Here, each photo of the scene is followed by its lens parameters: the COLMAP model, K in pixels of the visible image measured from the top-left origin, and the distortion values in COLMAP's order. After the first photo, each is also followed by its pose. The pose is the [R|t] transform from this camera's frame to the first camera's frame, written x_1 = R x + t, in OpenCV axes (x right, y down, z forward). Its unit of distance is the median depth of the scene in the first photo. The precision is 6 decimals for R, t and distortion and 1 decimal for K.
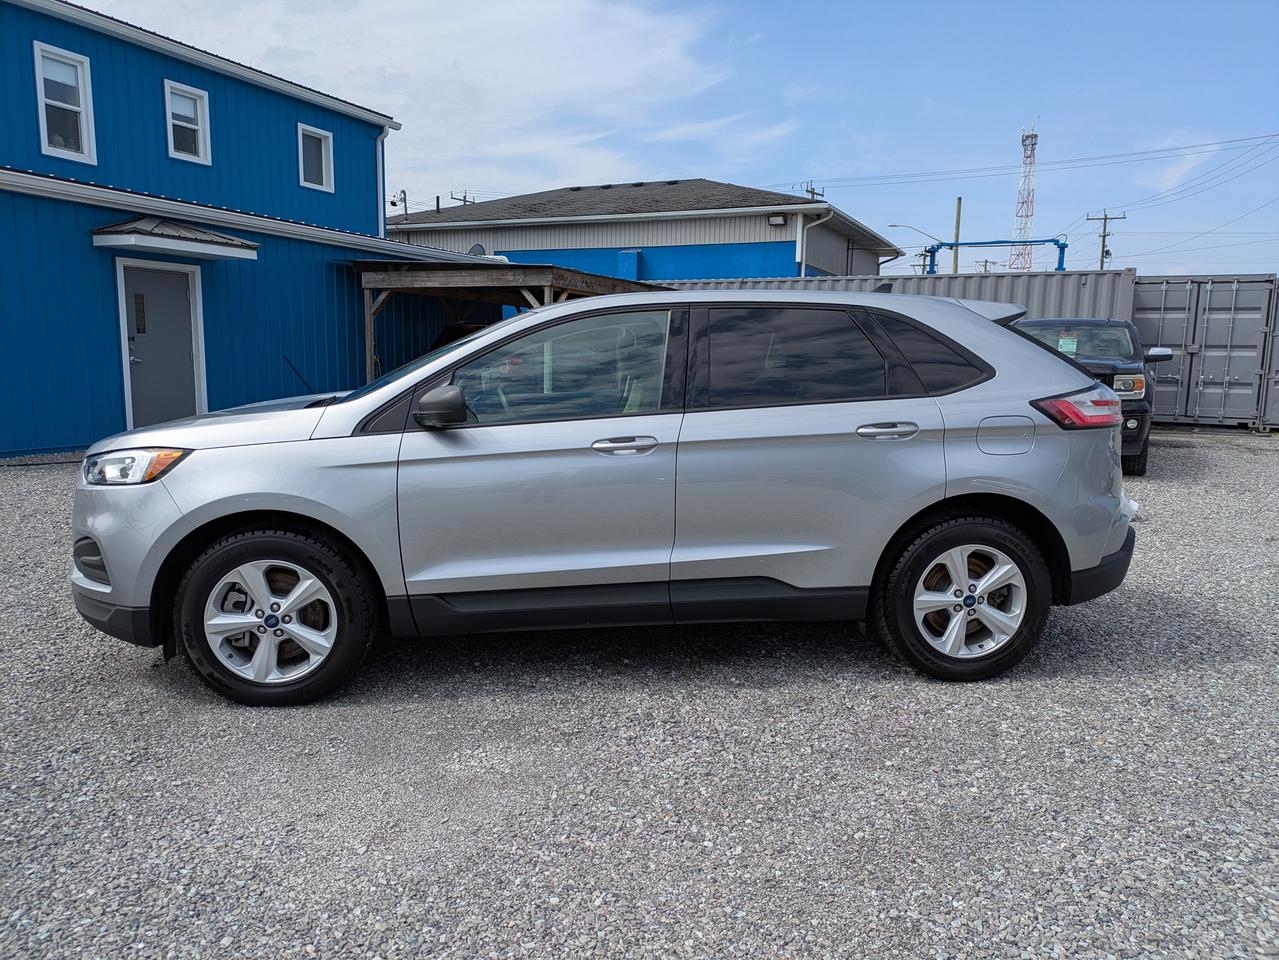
lens RADIAL K [[932.3, 0, 637.2], [0, 932.3, 486.6], [0, 0, 1]] dist [0.052994, -0.029311]
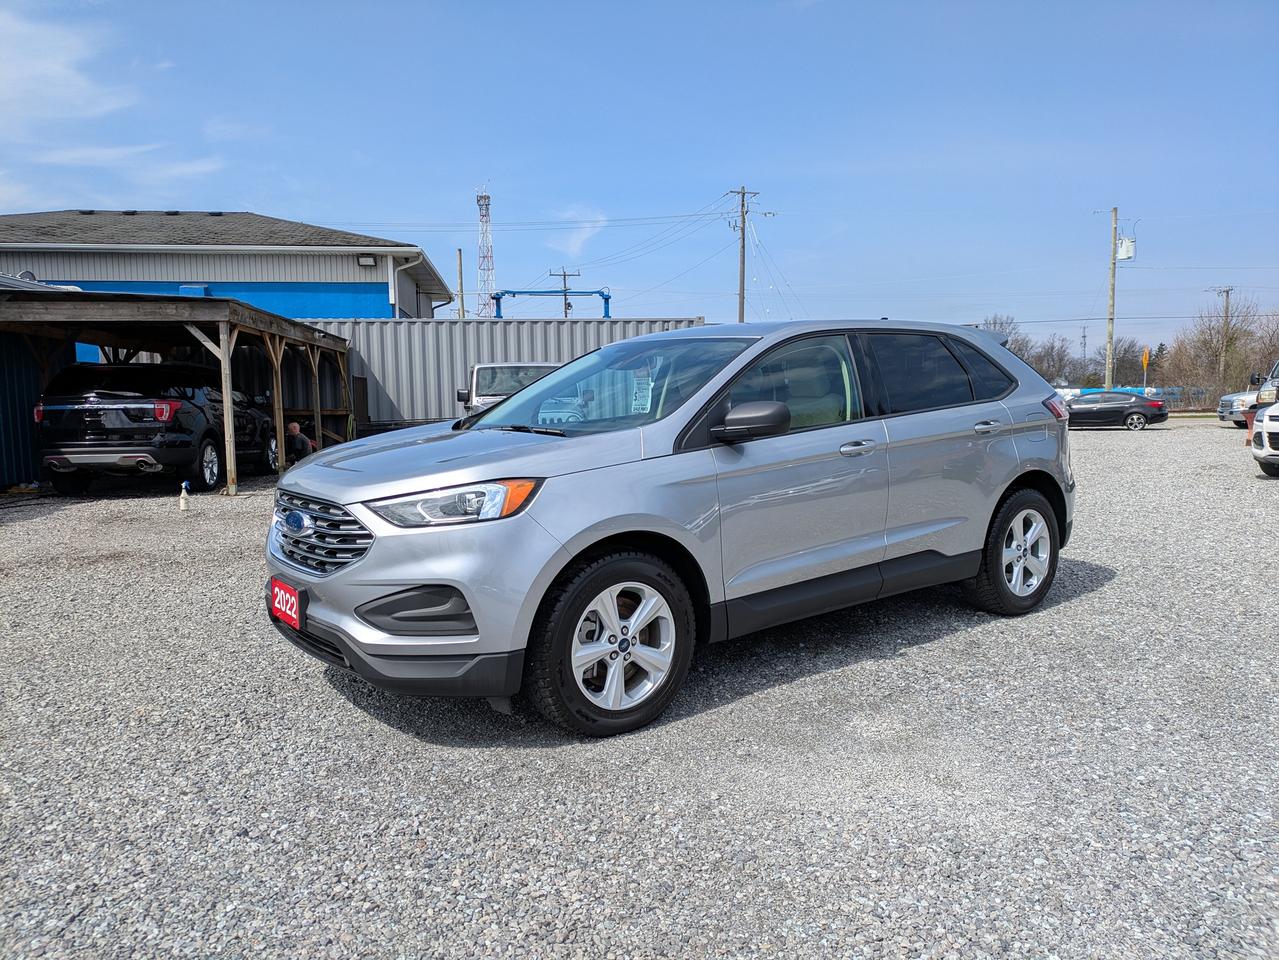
lens RADIAL K [[932.3, 0, 637.2], [0, 932.3, 486.6], [0, 0, 1]] dist [0.052994, -0.029311]
pose [[0.853434, -0.078089, 0.515318, -0.228576], [0.101988, 0.994619, -0.018185, -0.001047], [-0.511126, 0.068076, 0.856806, 0.036430]]
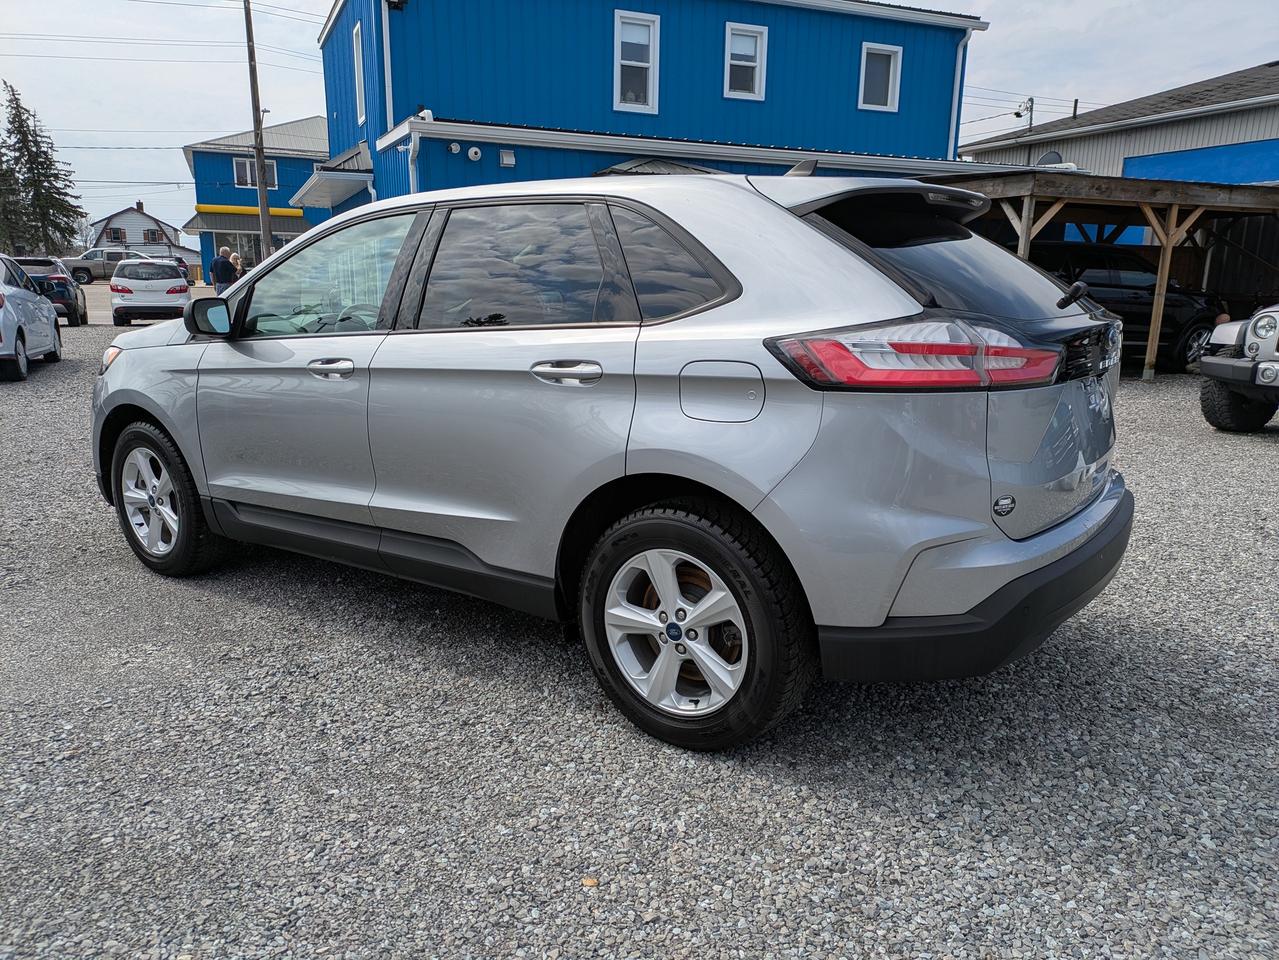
lens RADIAL K [[932.3, 0, 637.2], [0, 932.3, 486.6], [0, 0, 1]] dist [0.052994, -0.029311]
pose [[0.750133, 0.141431, -0.645986, 0.214853], [-0.095928, 0.989802, 0.105313, -0.014425], [0.654293, -0.017031, 0.756050, 0.134411]]
